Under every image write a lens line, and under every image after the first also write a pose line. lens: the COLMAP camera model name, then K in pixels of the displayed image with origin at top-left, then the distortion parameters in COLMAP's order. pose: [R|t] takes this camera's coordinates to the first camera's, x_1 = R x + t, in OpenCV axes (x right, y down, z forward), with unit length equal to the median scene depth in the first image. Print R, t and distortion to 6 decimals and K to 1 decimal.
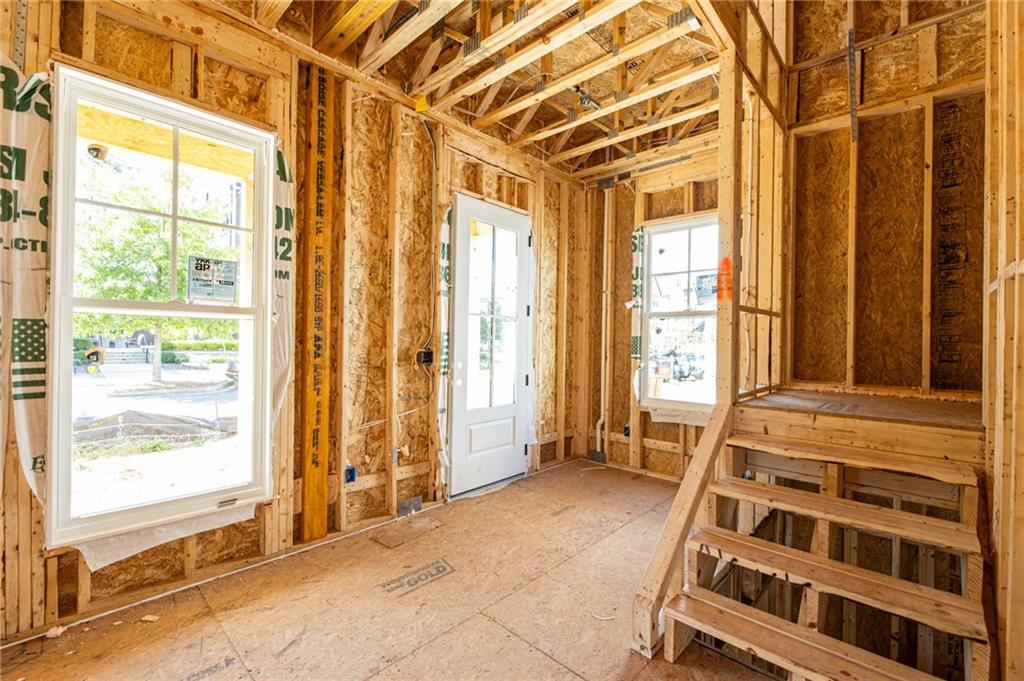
lens RADIAL K [[435.5, 0, 512.0], [0, 435.5, 340.5], [0, 0, 1]] dist [-0.001316, -0.000596]
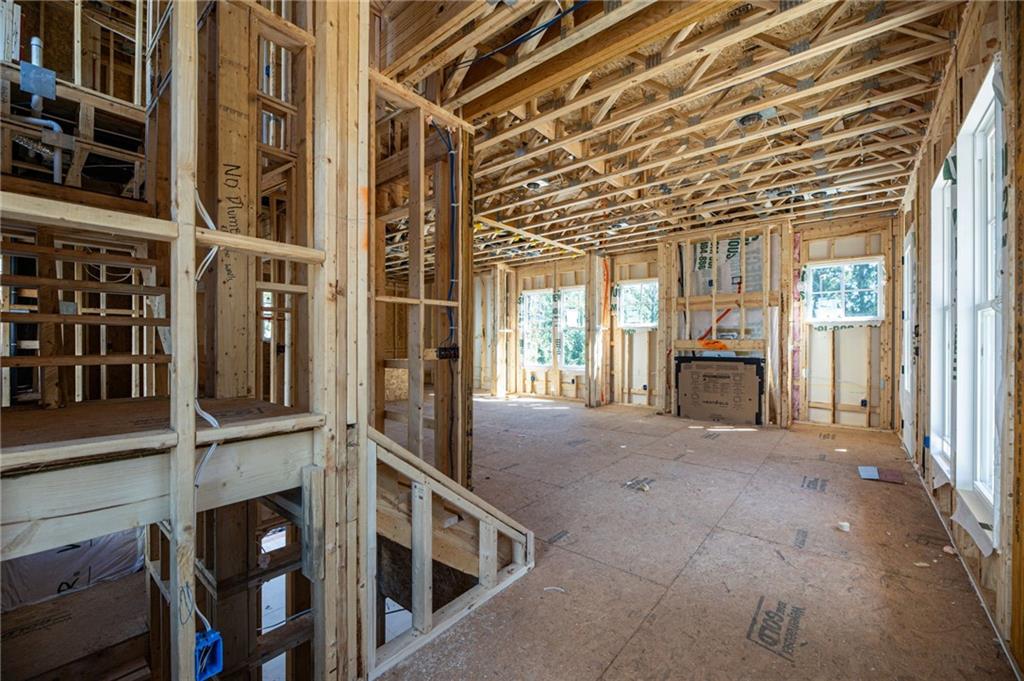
lens RADIAL K [[410.7, 0, 512.6], [0, 410.7, 342.6], [0, 0, 1]] dist [-0.000939, -0.000141]
pose [[-0.997592, -0.016002, -0.067482, 0.180812], [-0.015767, 0.999868, -0.004008, 0.021651], [0.067538, -0.002934, -0.997712, 0.949290]]
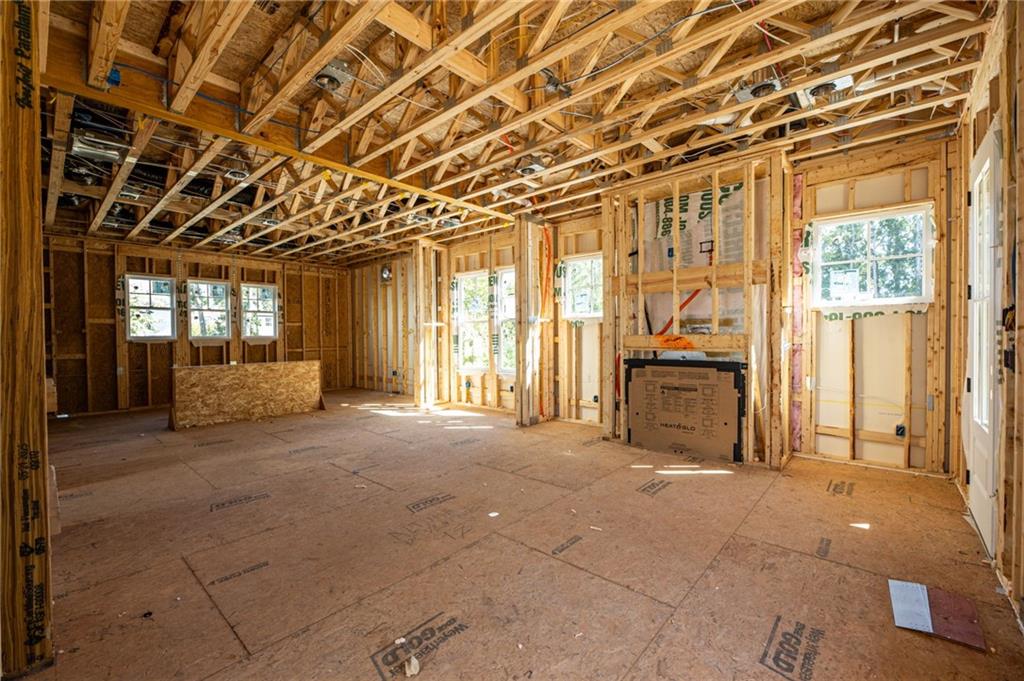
lens RADIAL K [[424.1, 0, 512.0], [0, 424.1, 340.5], [0, 0, 1]] dist [-0.000404, -0.000131]
pose [[-0.999360, -0.005983, -0.035262, -0.208724], [-0.006302, 0.999940, 0.008943, 0.000786], [0.035207, 0.009159, -0.999338, 0.549264]]
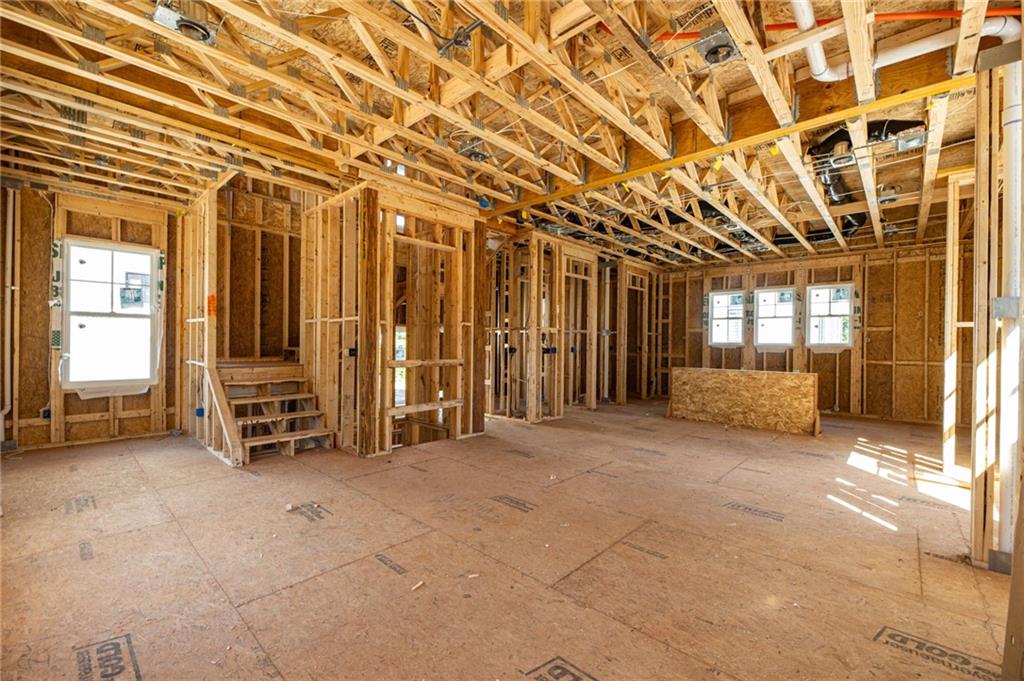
lens RADIAL K [[424.1, 0, 512.0], [0, 424.1, 340.5], [0, 0, 1]] dist [-0.000404, -0.000131]
pose [[-0.014251, -0.011833, 0.999828, -0.882240], [-0.012569, 0.999853, 0.011654, -0.011894], [-0.999819, -0.012401, -0.014398, -0.204923]]
